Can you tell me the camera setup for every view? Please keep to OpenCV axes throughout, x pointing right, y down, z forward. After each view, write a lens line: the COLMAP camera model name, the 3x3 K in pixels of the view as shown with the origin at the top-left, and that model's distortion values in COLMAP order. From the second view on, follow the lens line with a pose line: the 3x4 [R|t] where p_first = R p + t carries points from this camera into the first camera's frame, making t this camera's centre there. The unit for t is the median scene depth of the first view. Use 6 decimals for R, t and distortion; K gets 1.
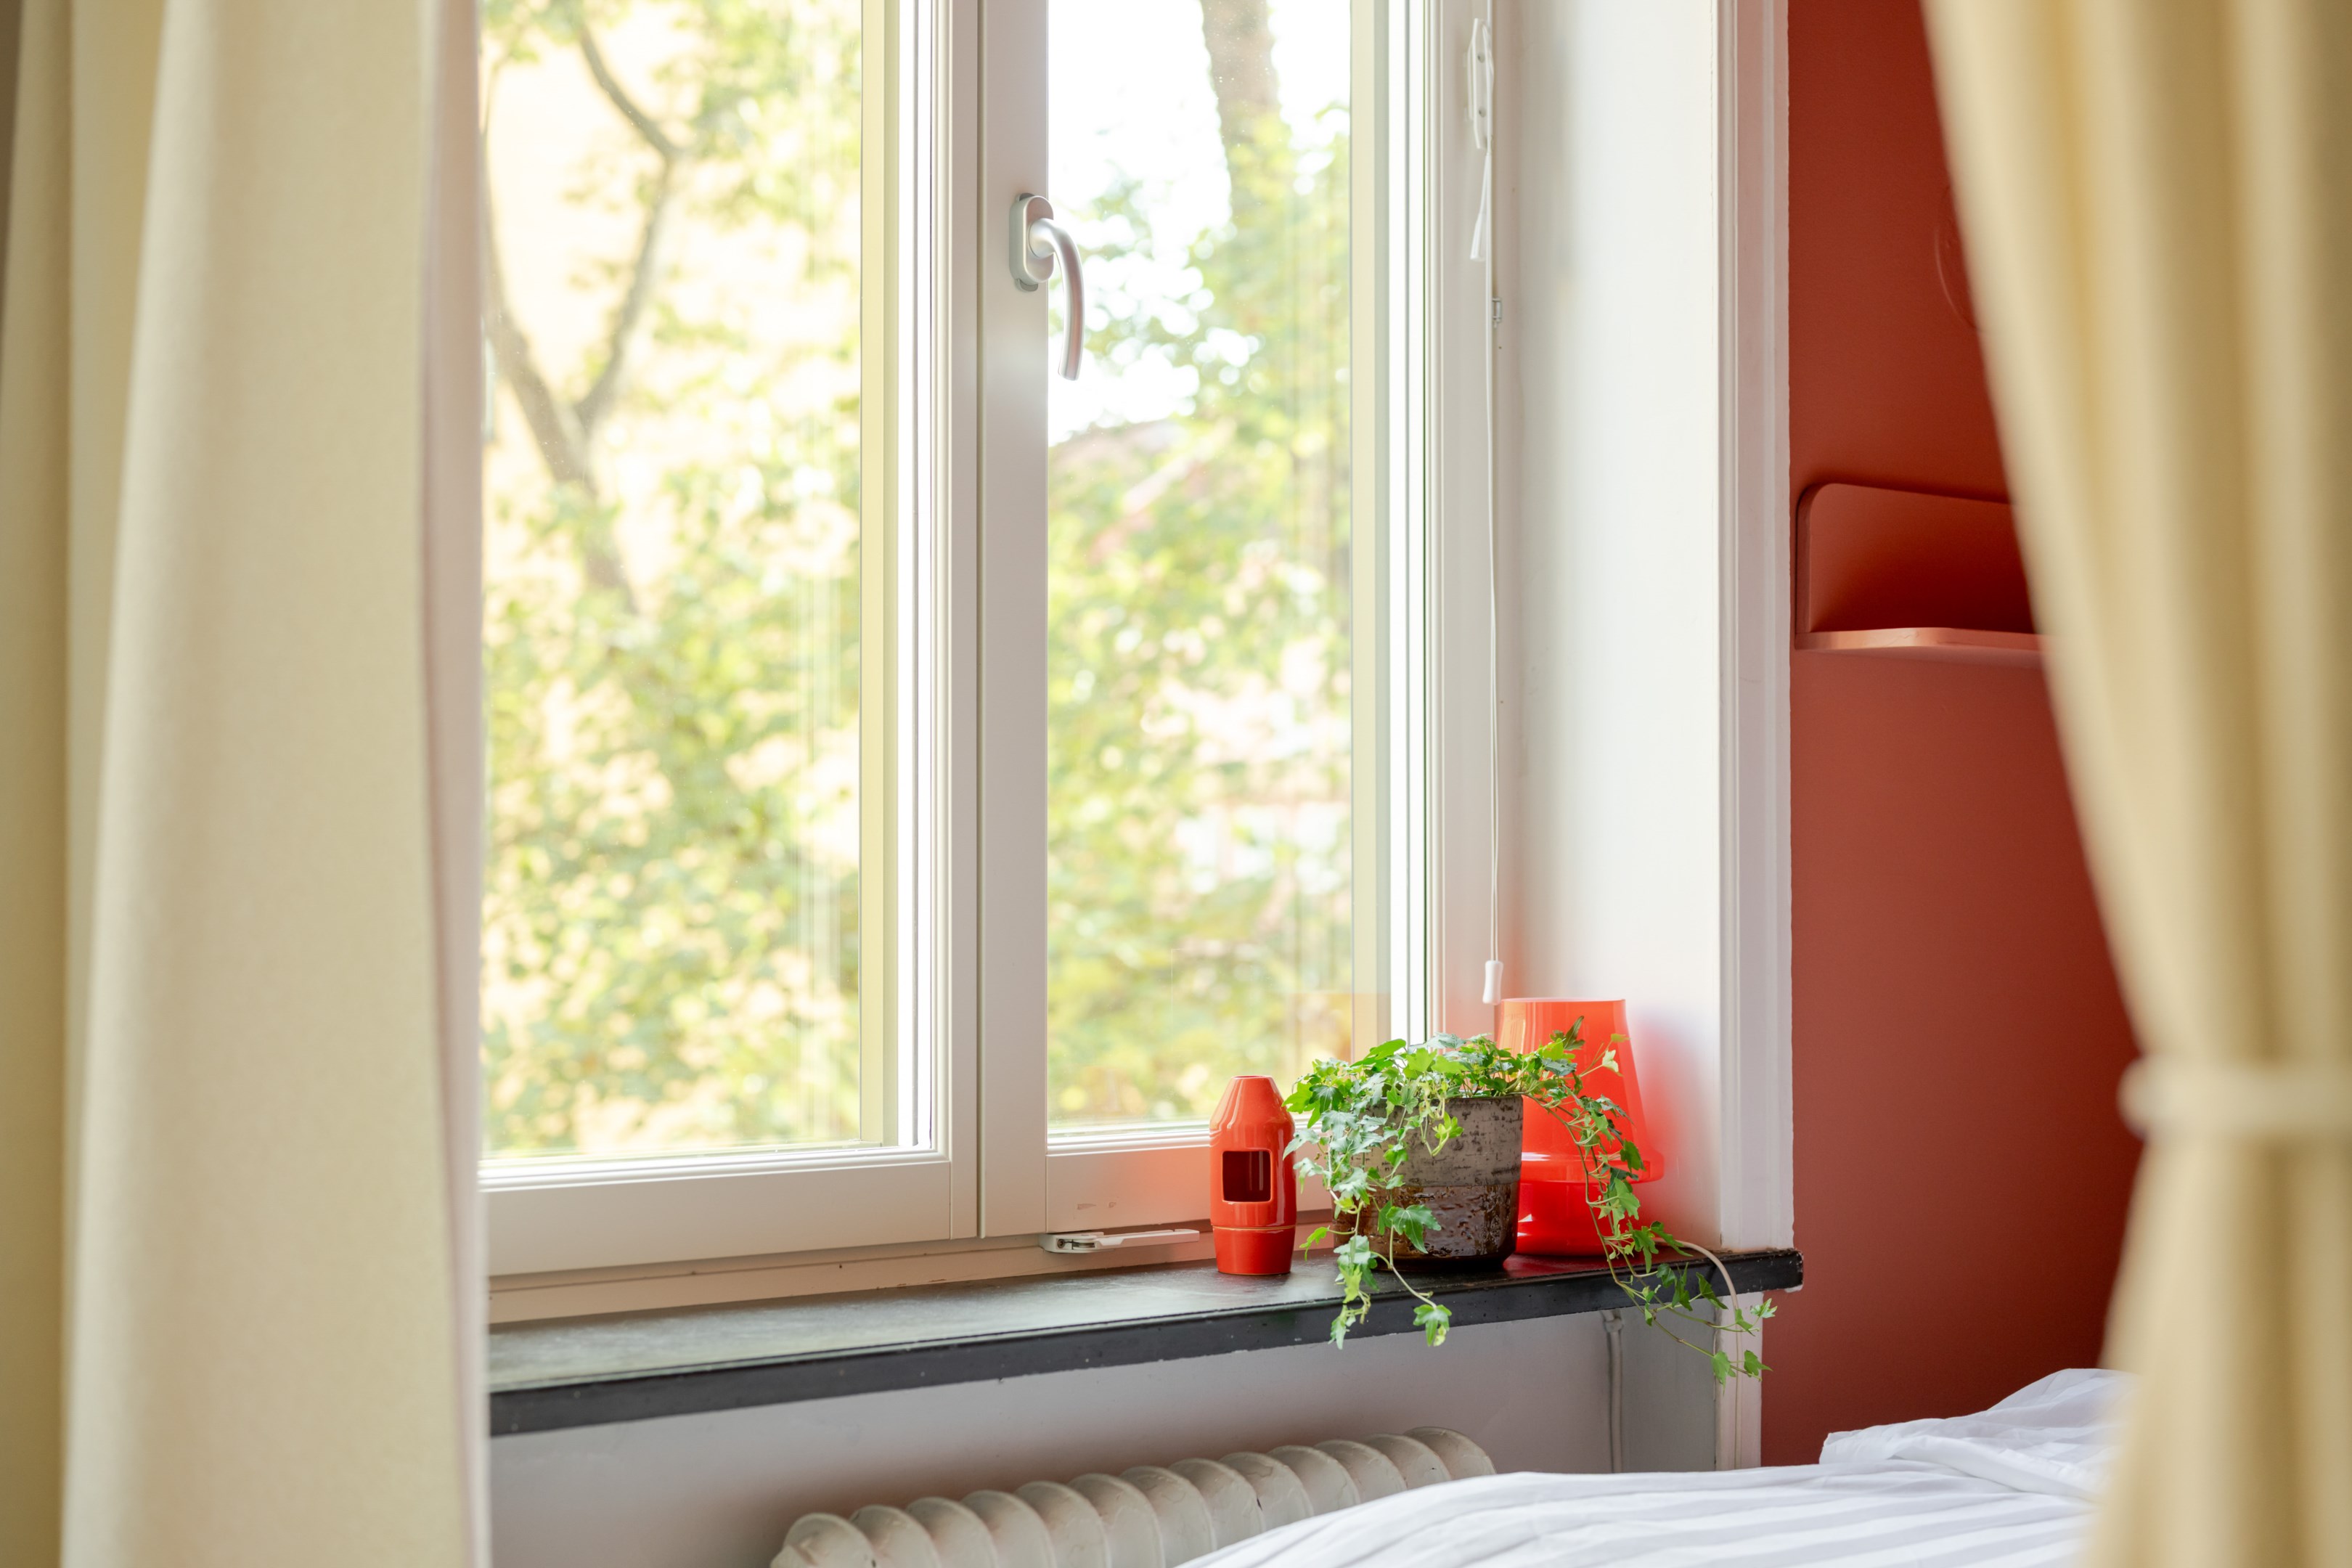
lens RADIAL K [[3467.7, 0, 1176.0], [0, 3467.7, 784.0], [0, 0, 1]] dist [0.008797, -0.081647]
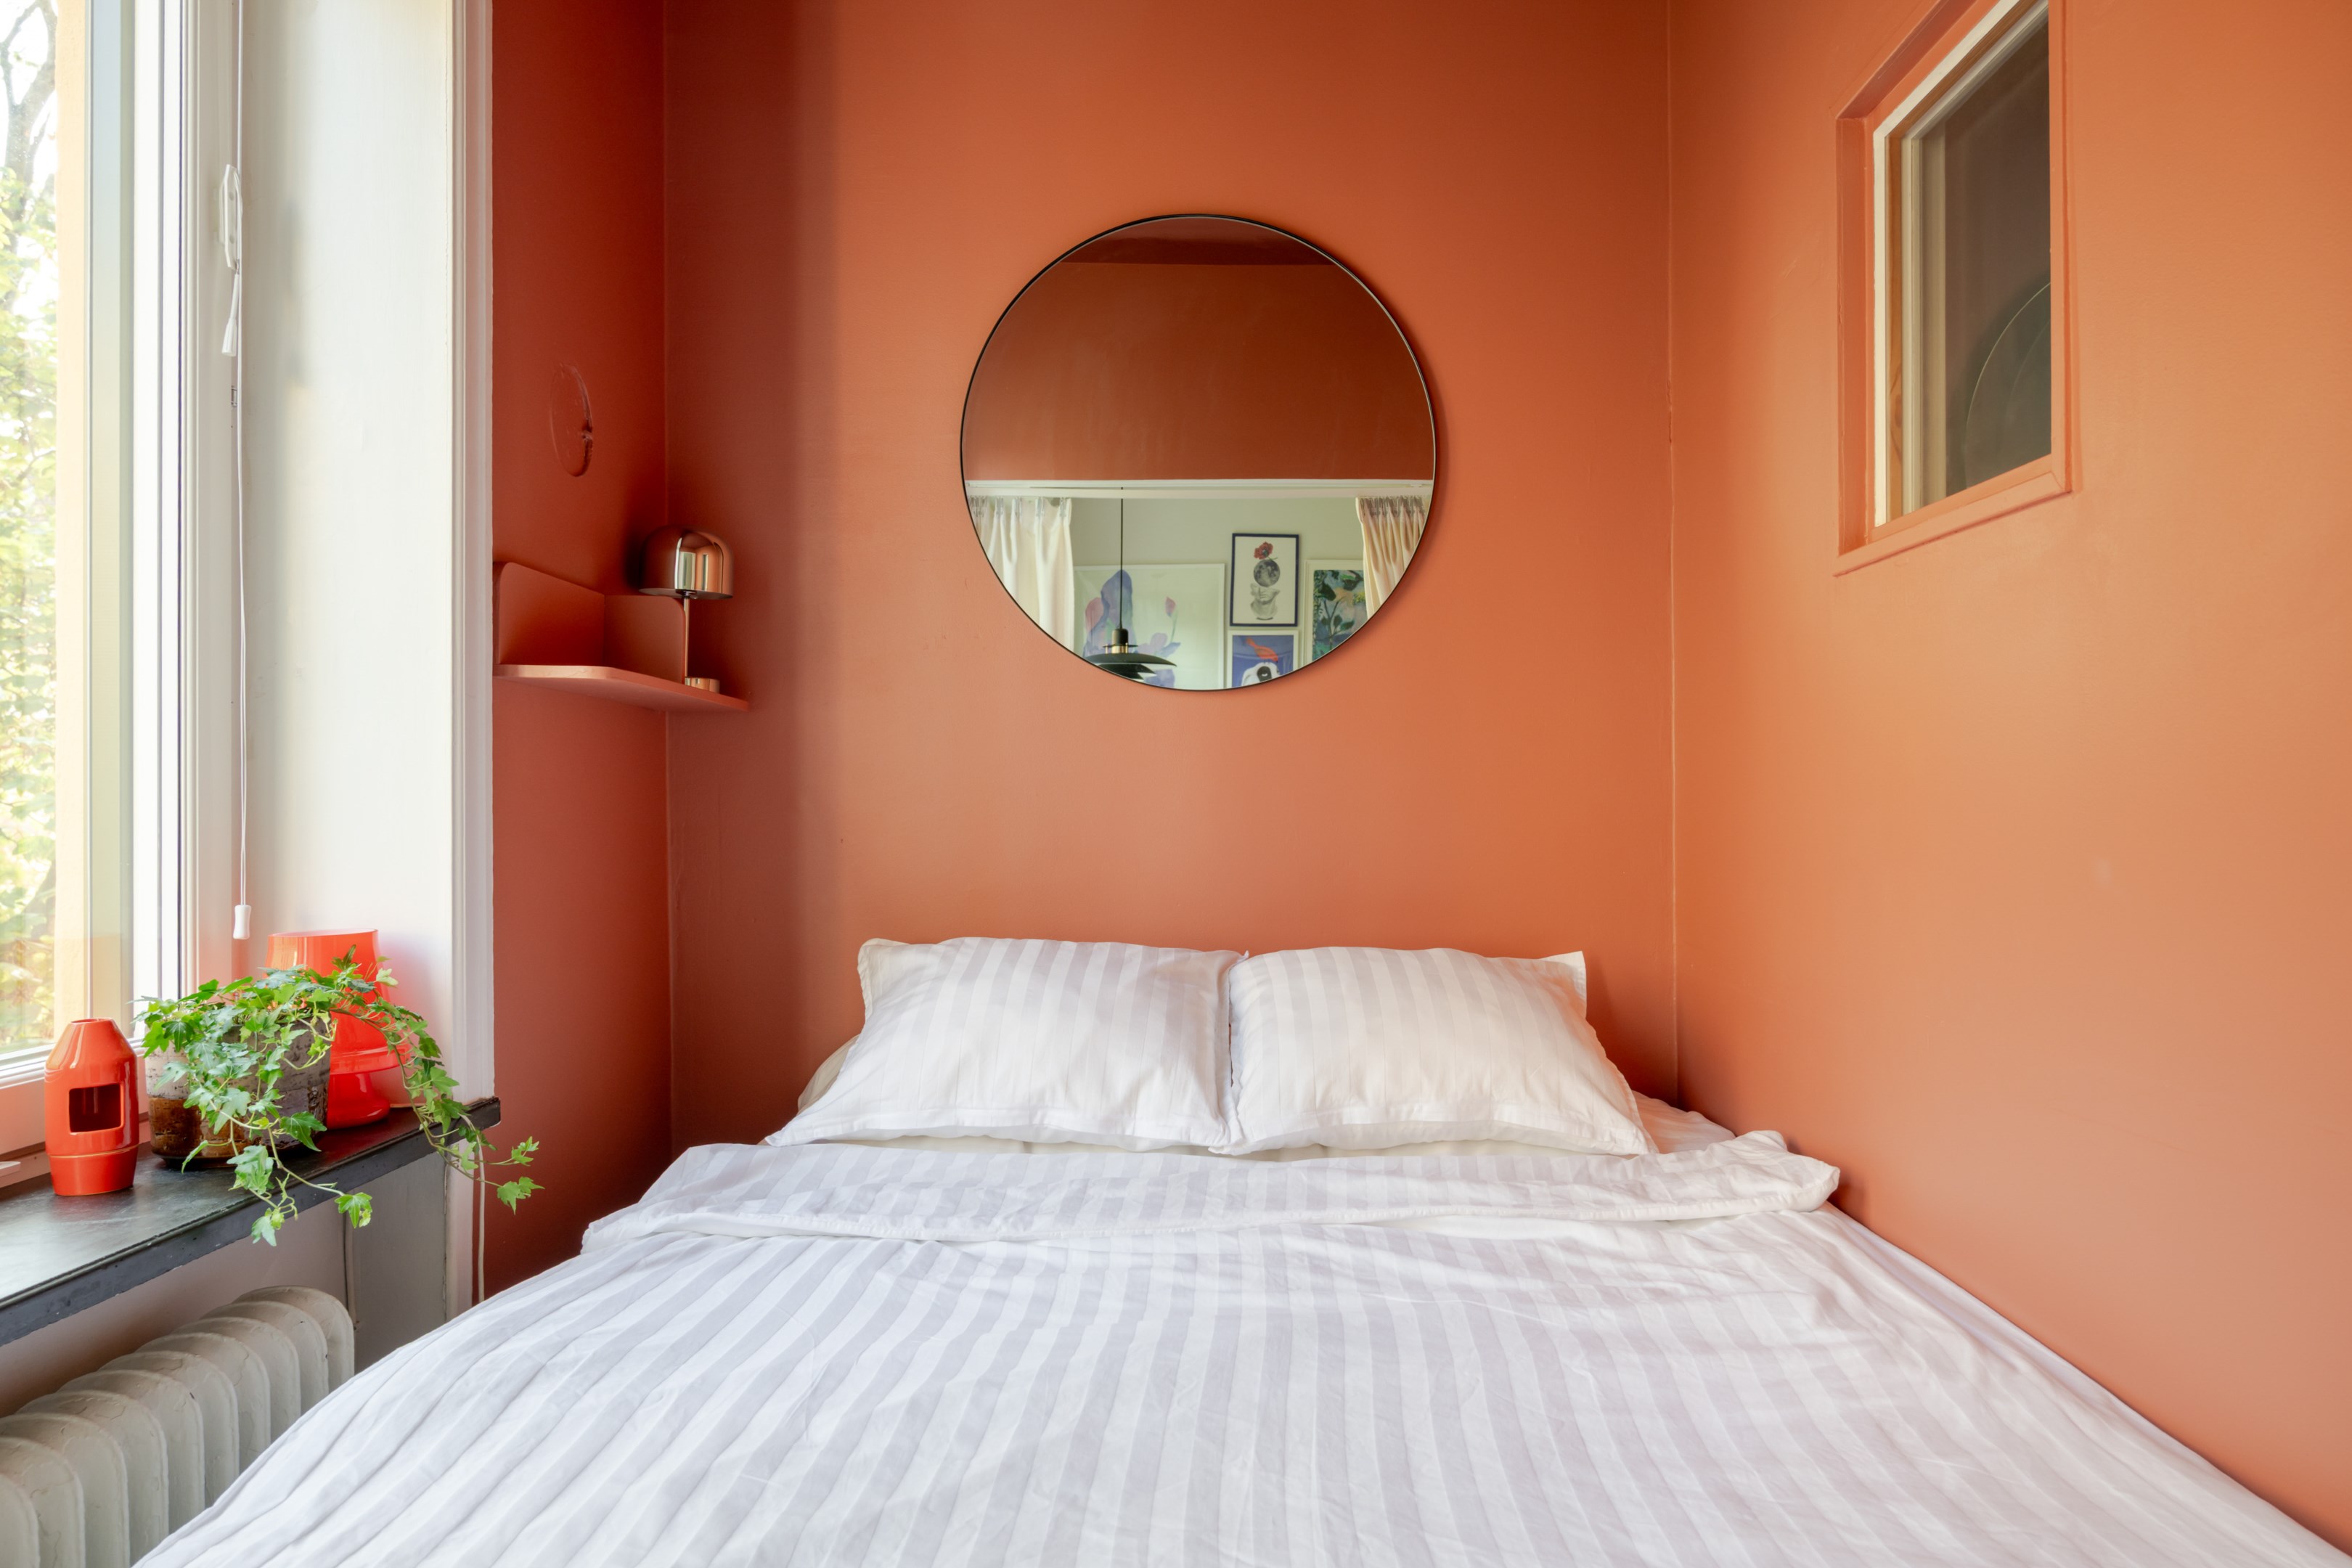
lens RADIAL K [[1609.6, 0, 1215.8], [0, 1609.6, 783.4], [0, 0, 1]] dist [-0.008007, -0.005670]
pose [[0.576554, 0.002527, 0.817055, -0.191529], [-0.010331, 0.999938, 0.004198, -0.000256], [-0.816994, -0.010861, 0.576544, 0.379810]]
